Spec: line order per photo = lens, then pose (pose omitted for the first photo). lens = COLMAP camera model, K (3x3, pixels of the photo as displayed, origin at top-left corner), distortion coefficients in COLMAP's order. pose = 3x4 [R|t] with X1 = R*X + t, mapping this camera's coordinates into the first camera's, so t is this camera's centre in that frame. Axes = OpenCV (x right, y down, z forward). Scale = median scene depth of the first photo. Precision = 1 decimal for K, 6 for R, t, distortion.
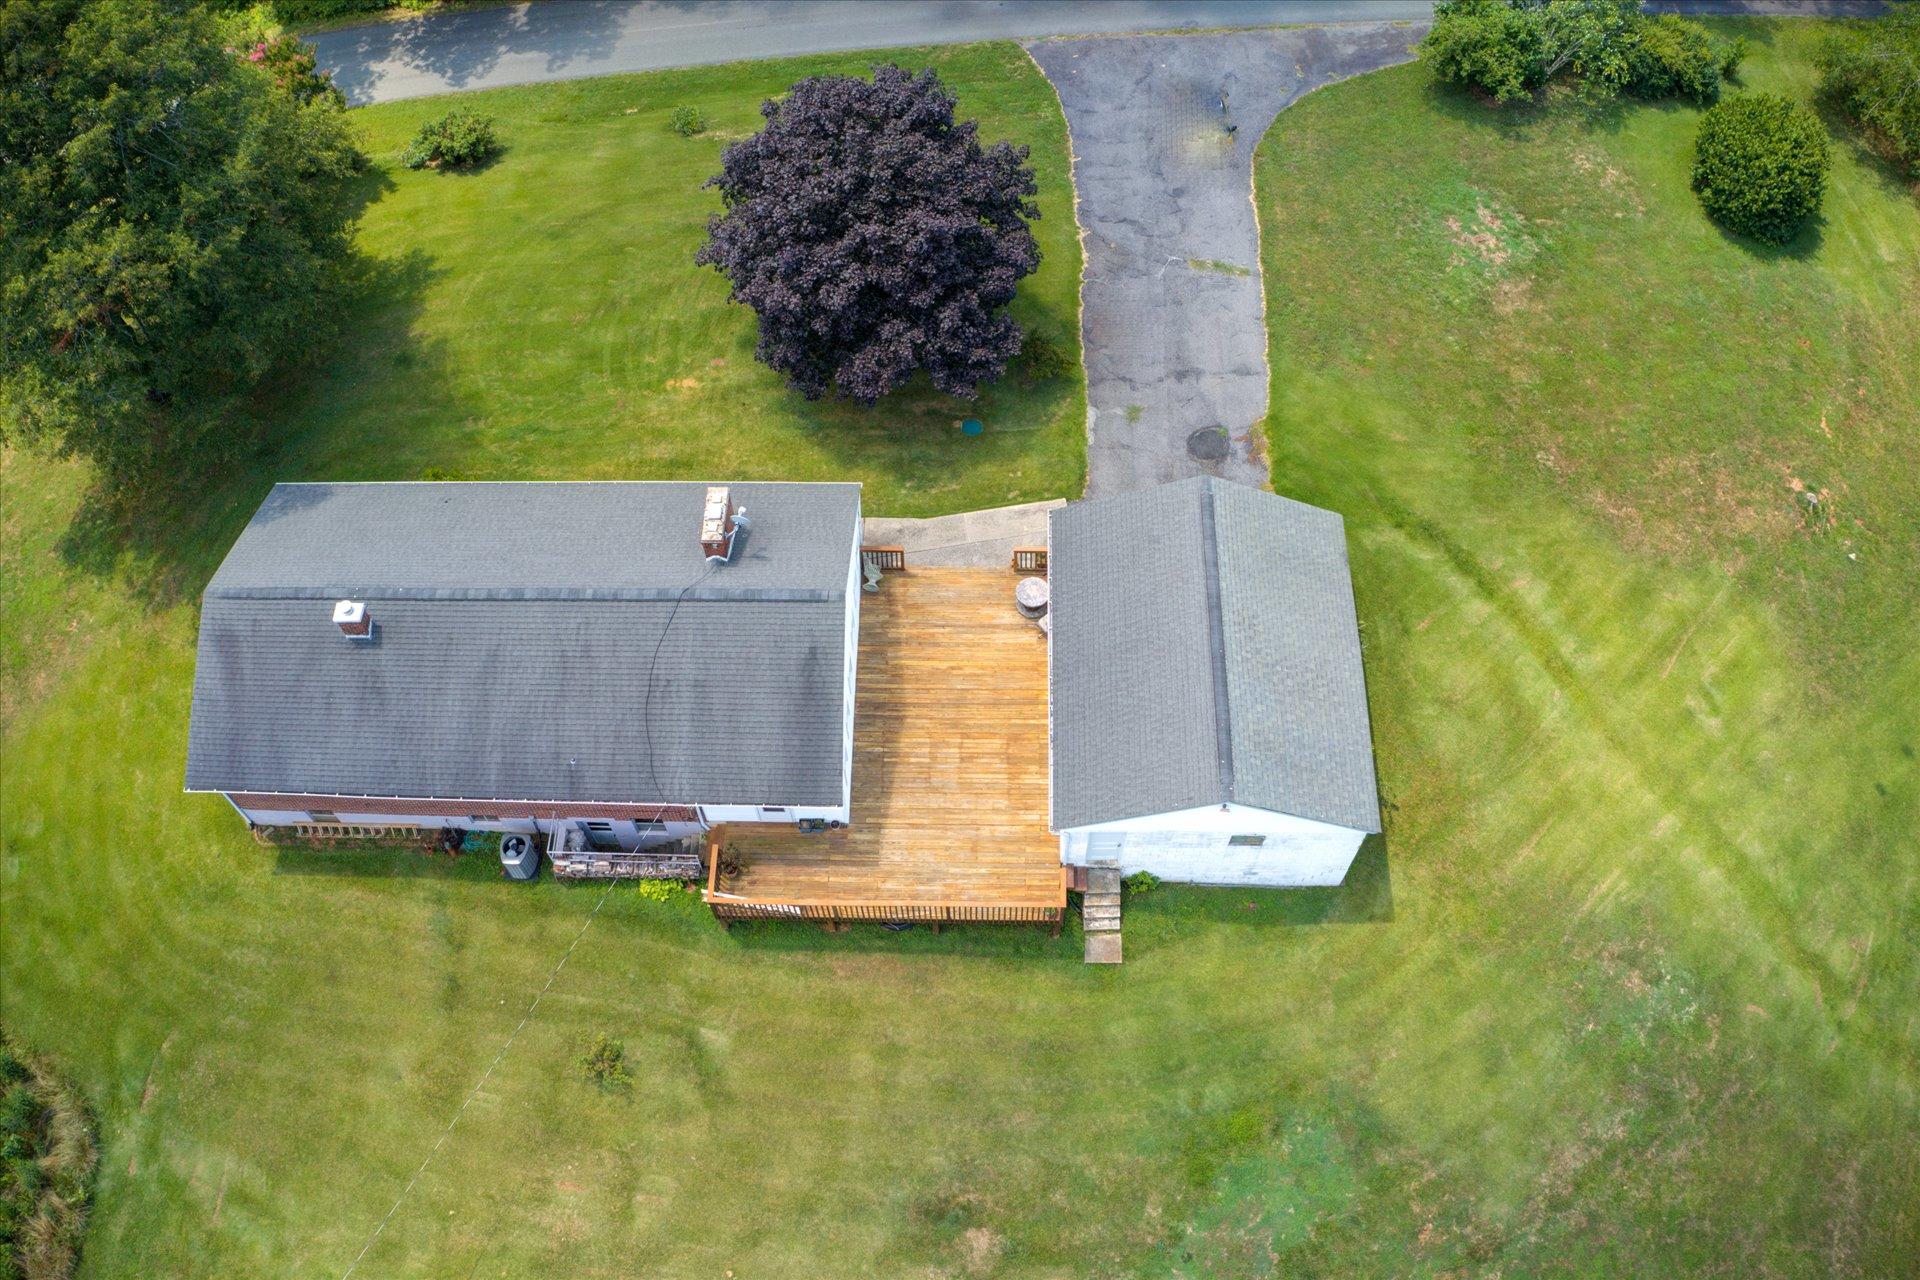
lens RADIAL K [[1513.7, 0, 963.3], [0, 1513.7, 642.6], [0, 0, 1]] dist [-0.193457, 0.024380]
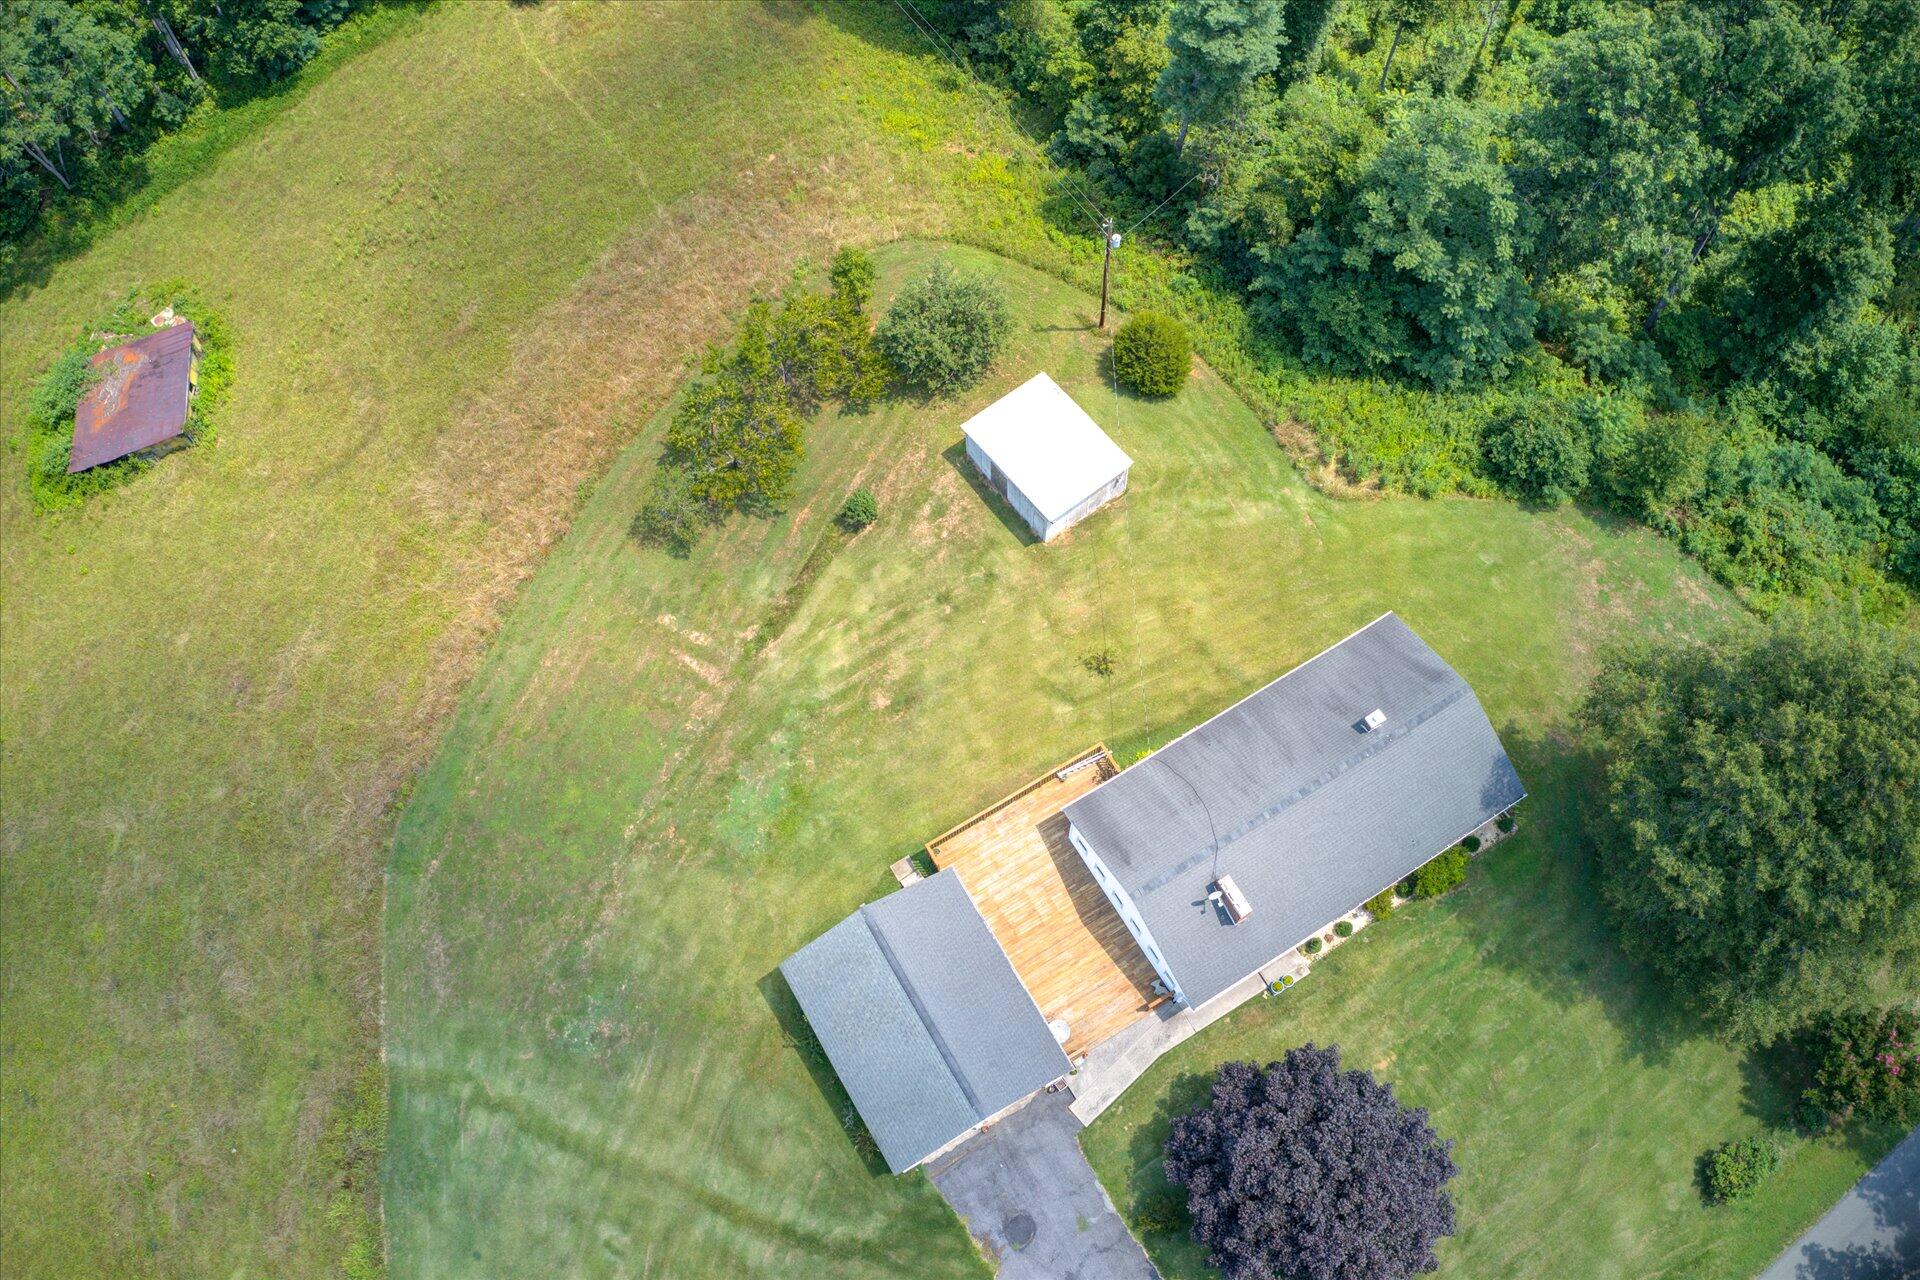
lens RADIAL K [[1506.1, 0, 955.7], [0, 1506.1, 632.7], [0, 0, 1]] dist [-0.186698, 0.017242]
pose [[-0.850682, 0.494980, -0.177019, 0.190243], [-0.434418, -0.472318, 0.766940, -0.893711], [0.296010, 0.729322, 0.616820, -0.195464]]
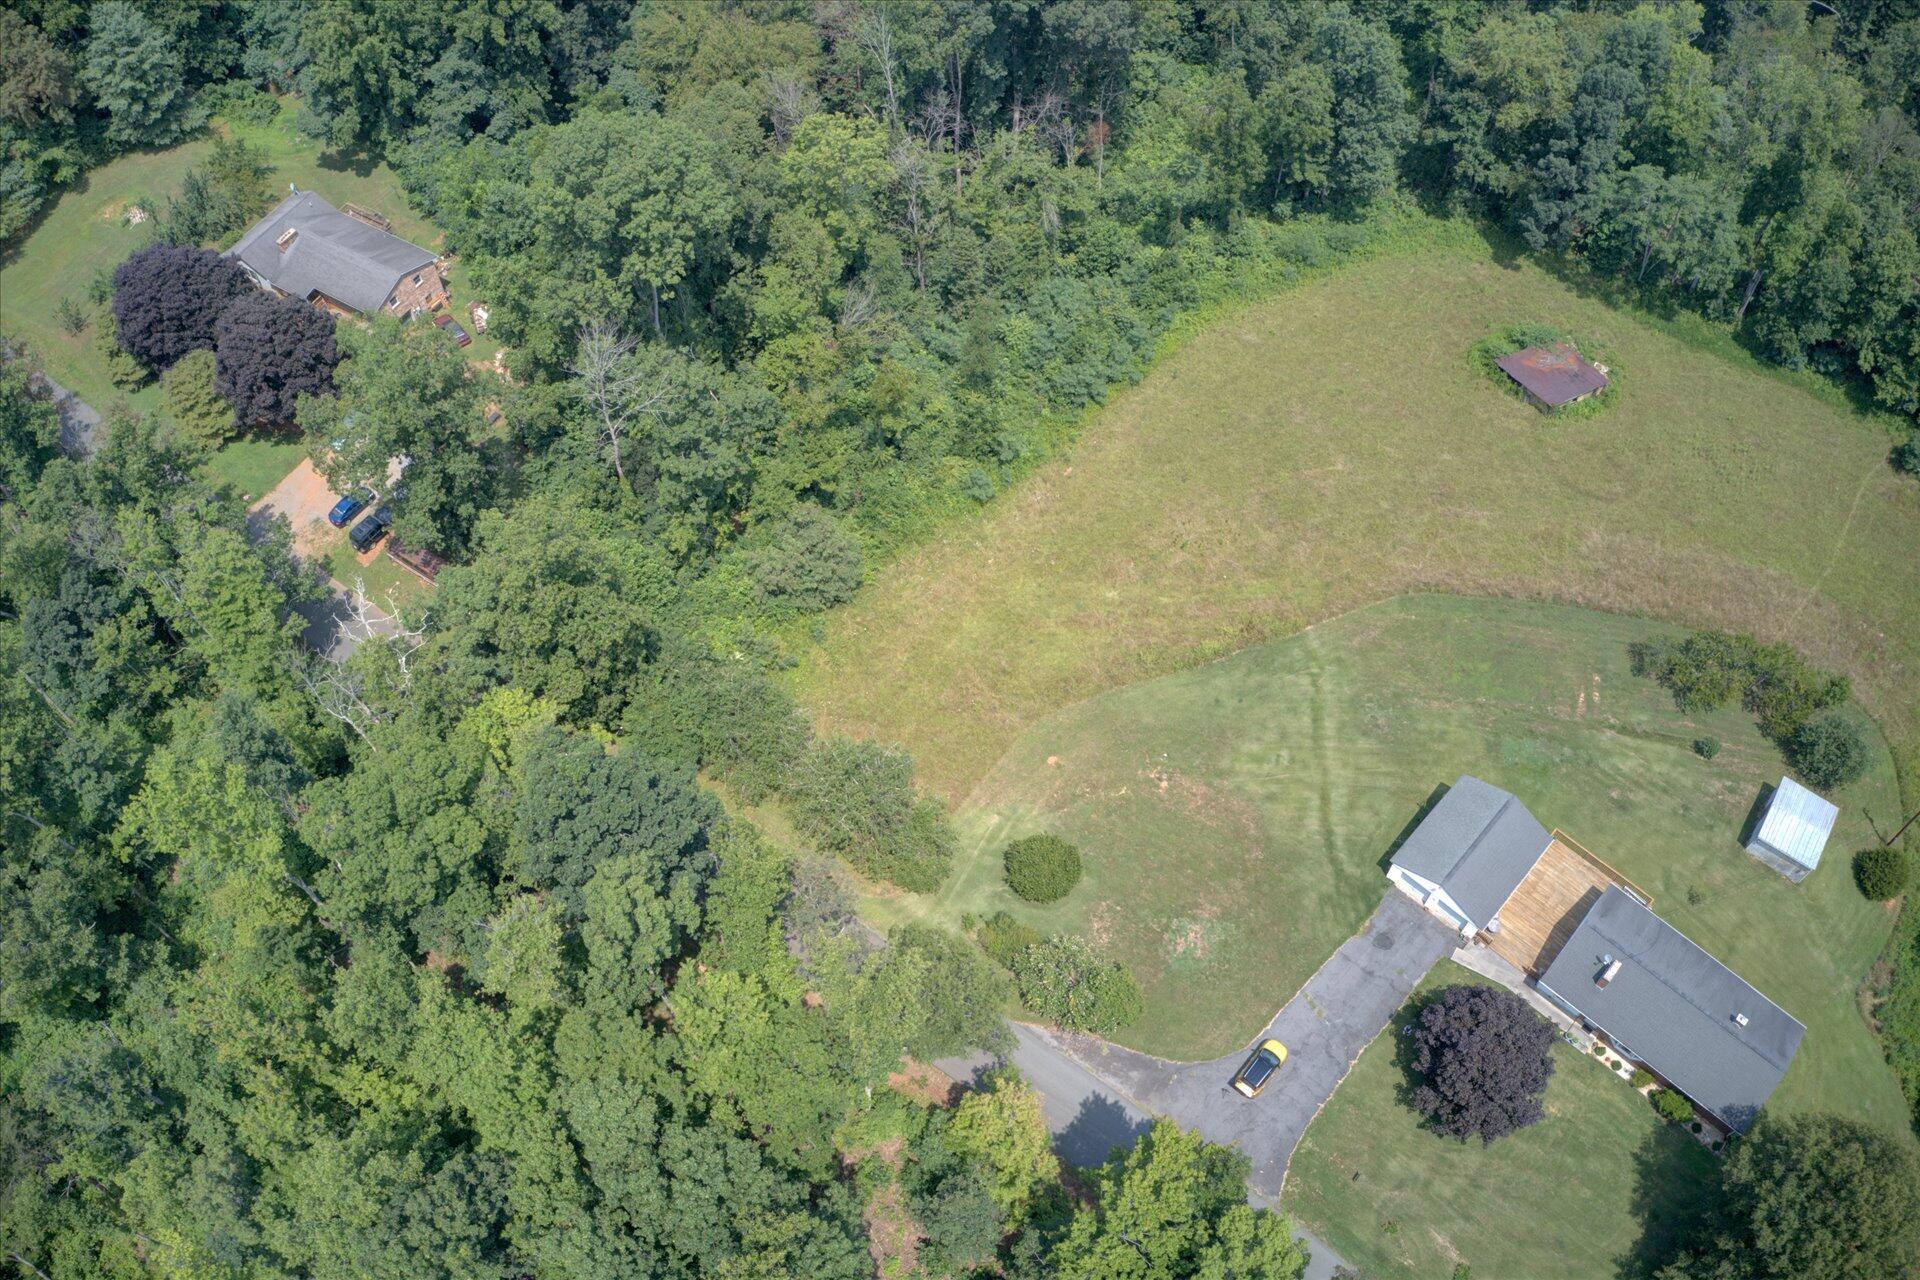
lens RADIAL K [[1513.7, 0, 956.5], [0, 1513.7, 633.2], [0, 0, 1]] dist [-0.193457, 0.024380]
pose [[-0.737972, -0.550568, 0.390221, 0.023138], [0.590059, -0.245857, 0.769015, -2.310925], [-0.327457, 0.797765, 0.506303, -0.346571]]
